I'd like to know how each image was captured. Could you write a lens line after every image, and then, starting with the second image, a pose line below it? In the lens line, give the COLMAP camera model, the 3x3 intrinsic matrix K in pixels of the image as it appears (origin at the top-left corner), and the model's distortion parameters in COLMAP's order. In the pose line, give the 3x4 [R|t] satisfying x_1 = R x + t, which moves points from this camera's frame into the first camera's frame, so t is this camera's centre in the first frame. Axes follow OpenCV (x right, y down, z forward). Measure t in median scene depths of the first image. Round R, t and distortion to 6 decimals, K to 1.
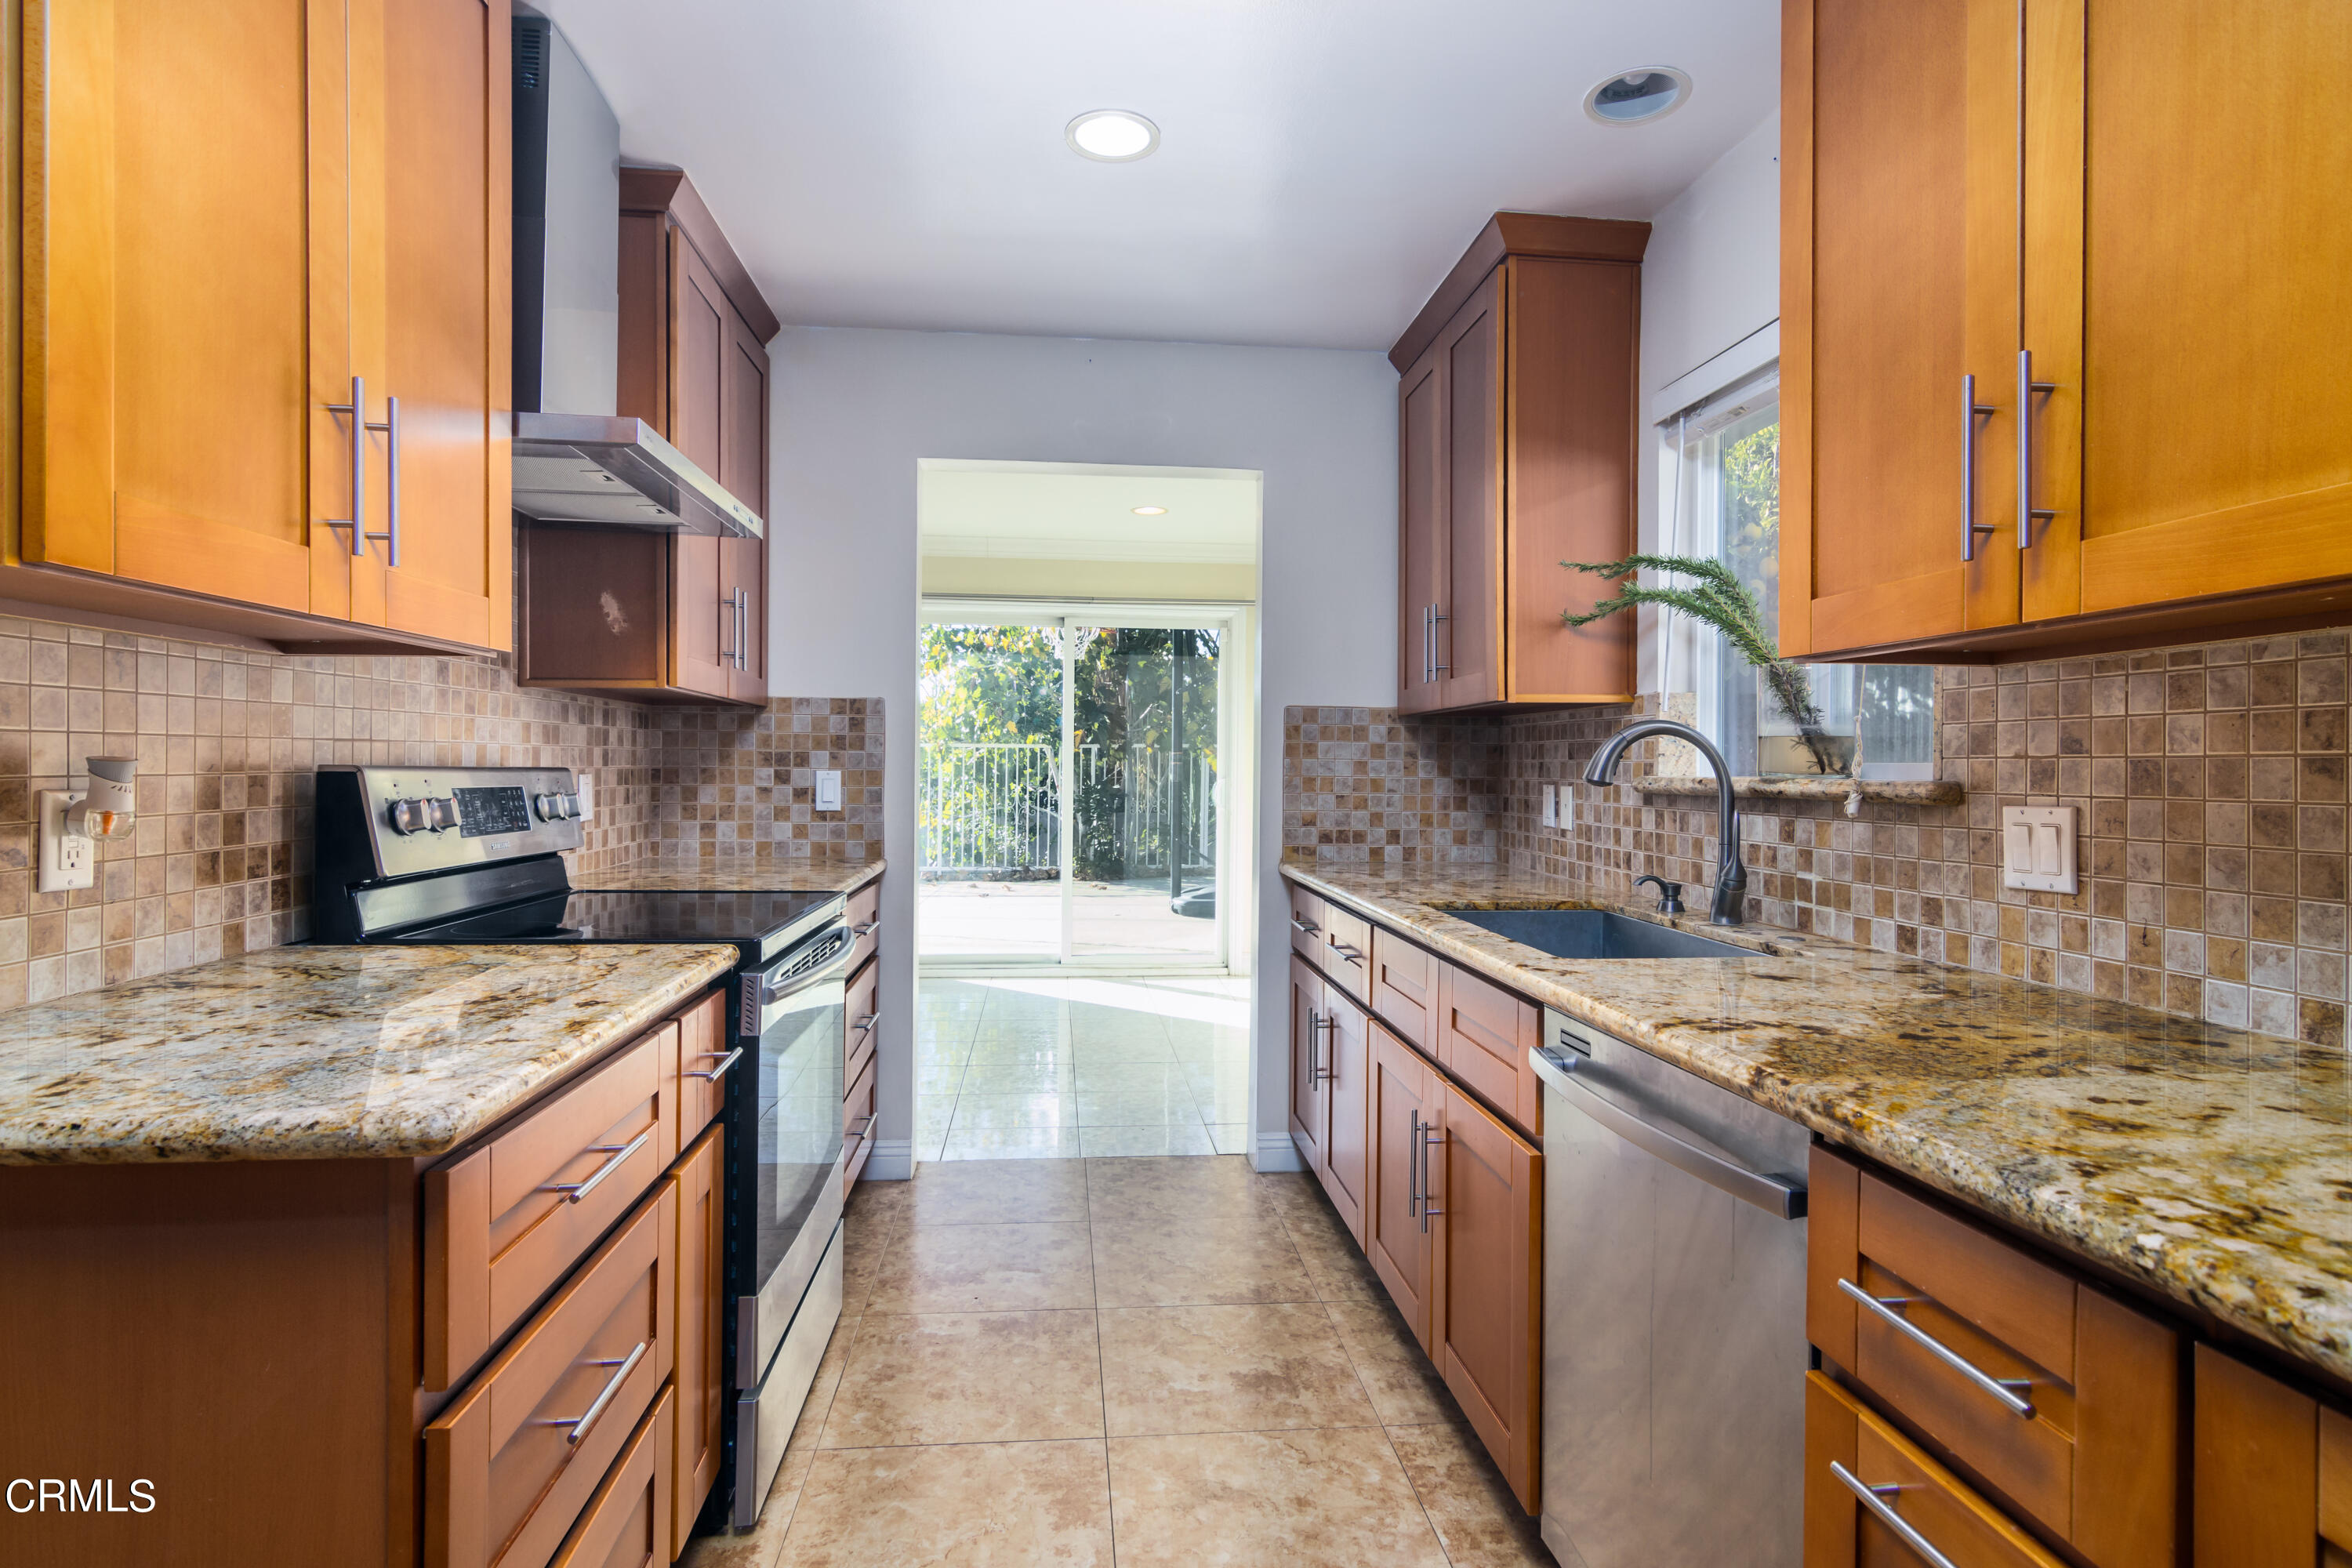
lens RADIAL K [[1225.9, 0, 1185.4], [0, 1225.9, 761.6], [0, 0, 1]] dist [0.002285, 0.001548]
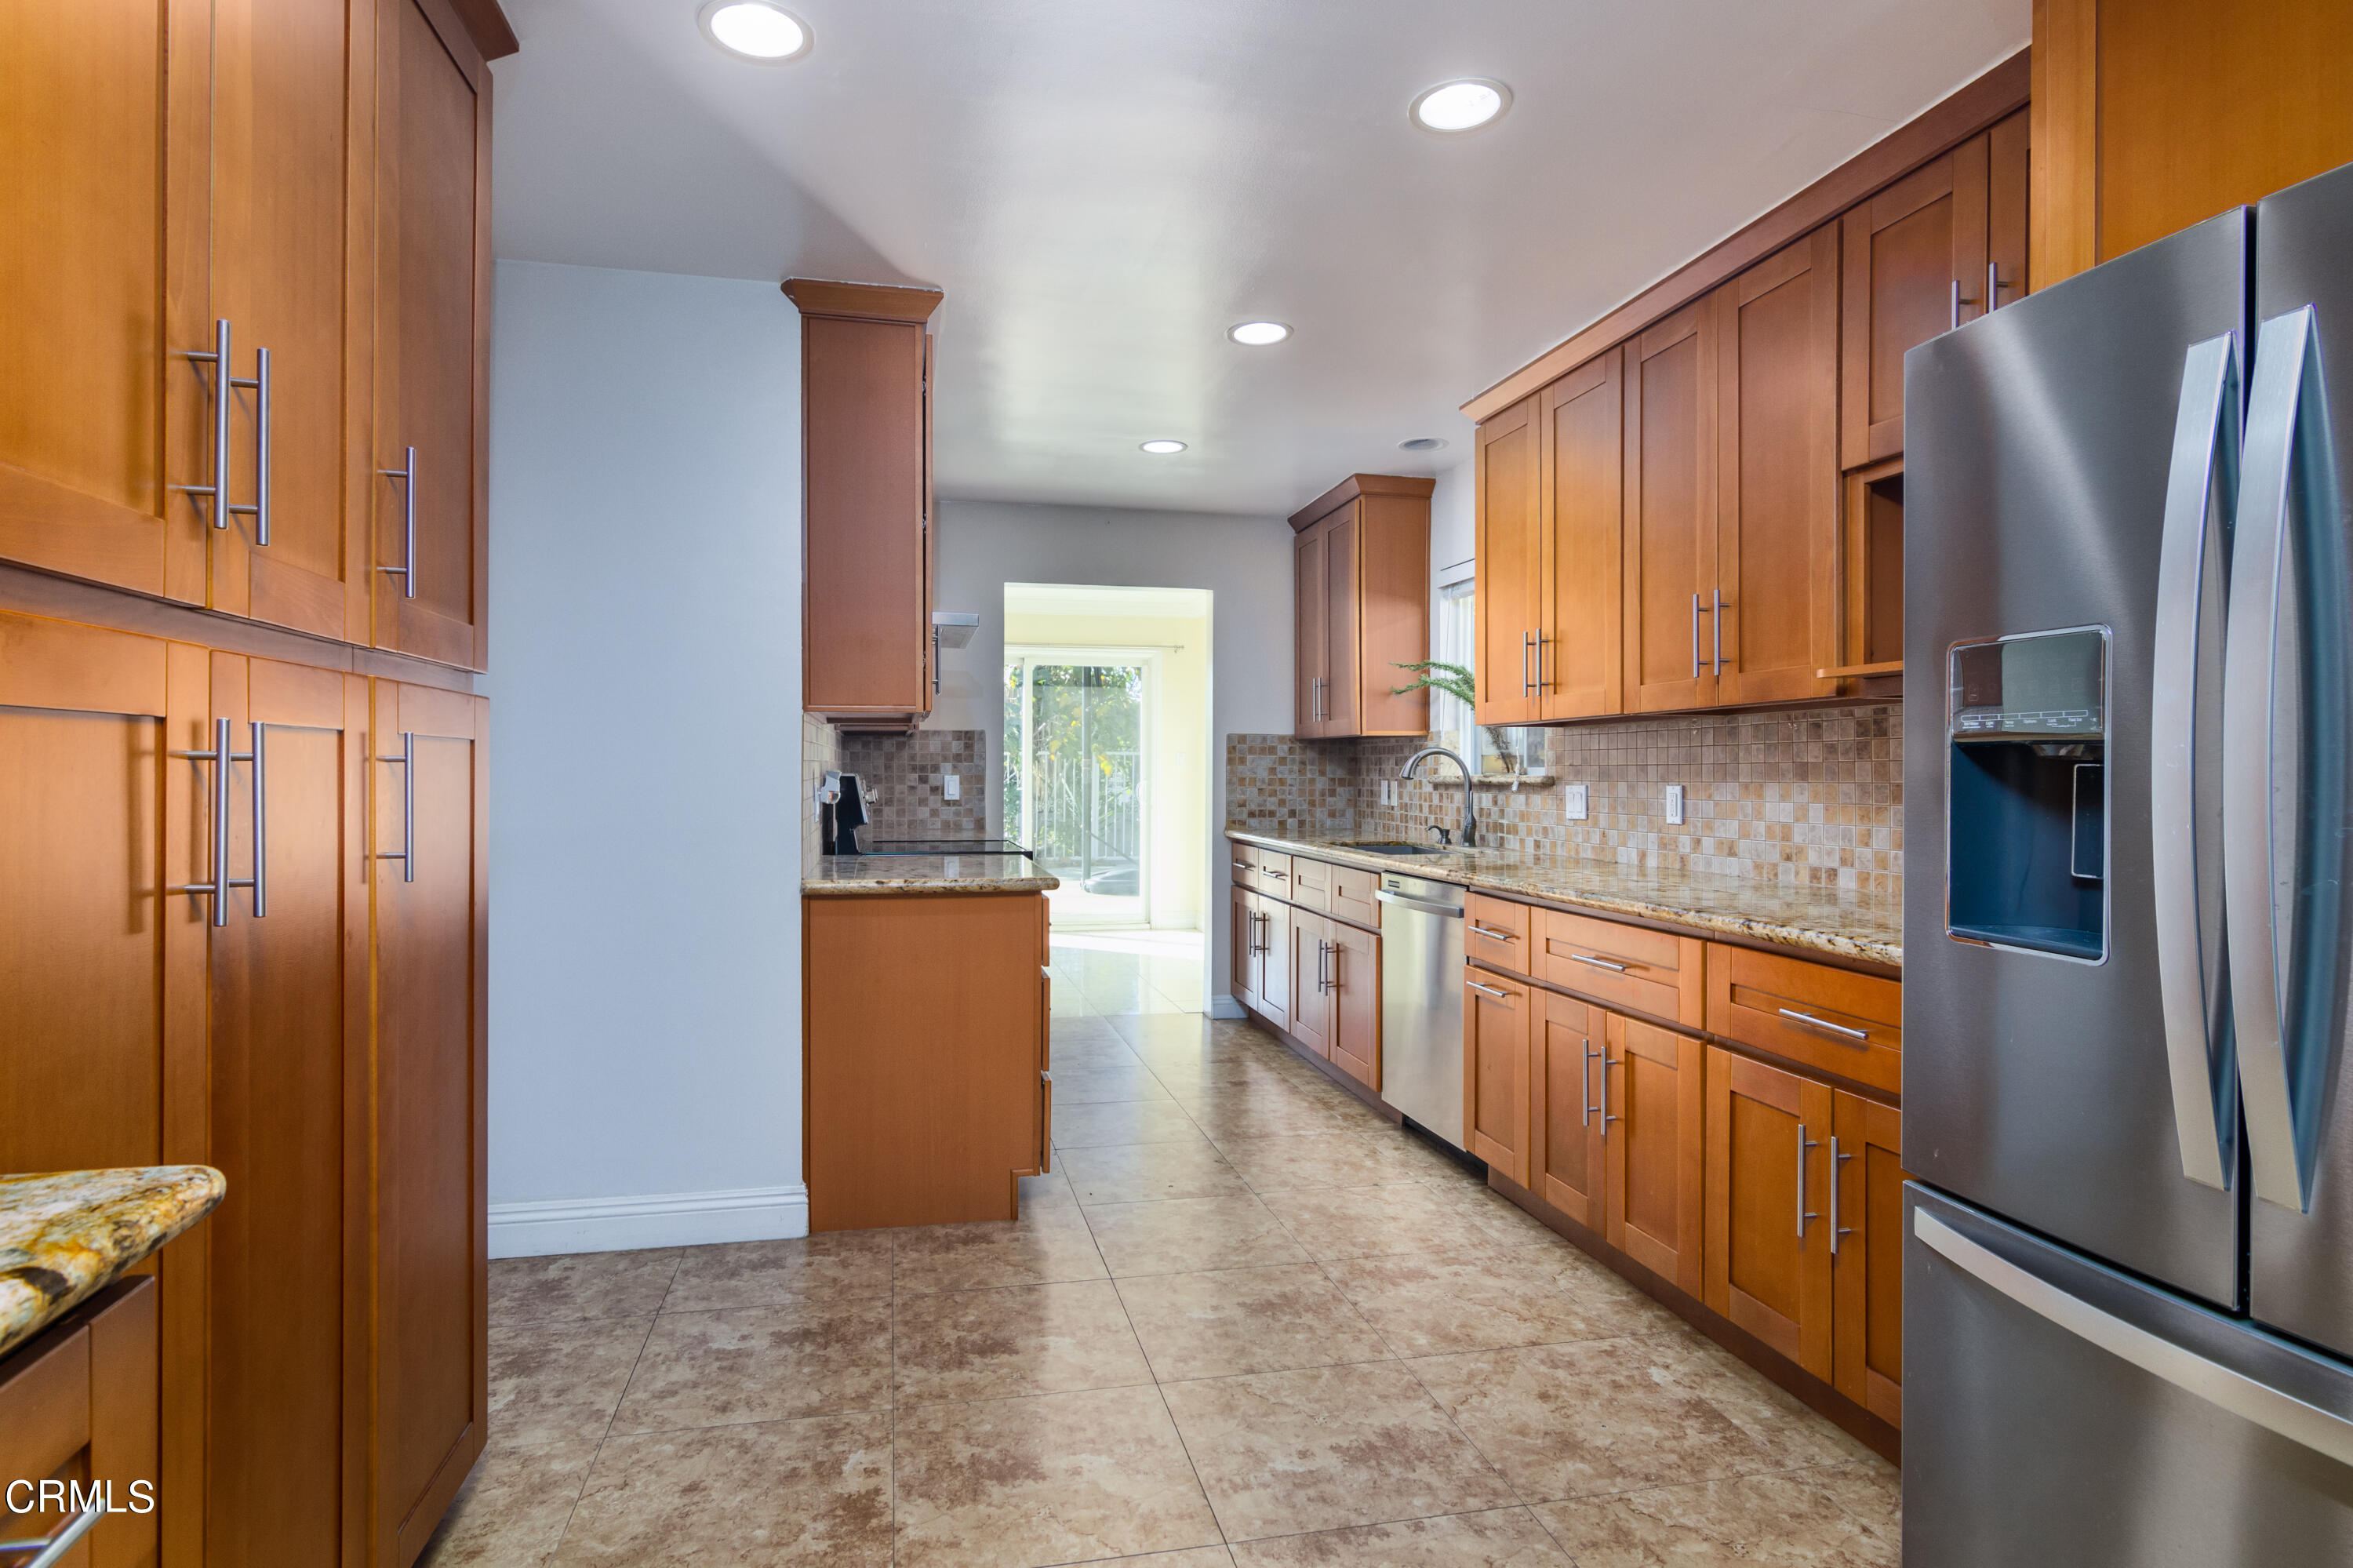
lens RADIAL K [[1226.5, 0, 1176.3], [0, 1226.5, 772.7], [0, 0, 1]] dist [0.002285, 0.001548]
pose [[0.992989, -0.006341, 0.118036, -0.206526], [0.005708, 0.999967, 0.005703, -0.003898], [-0.118068, -0.004990, 0.992993, -0.708169]]
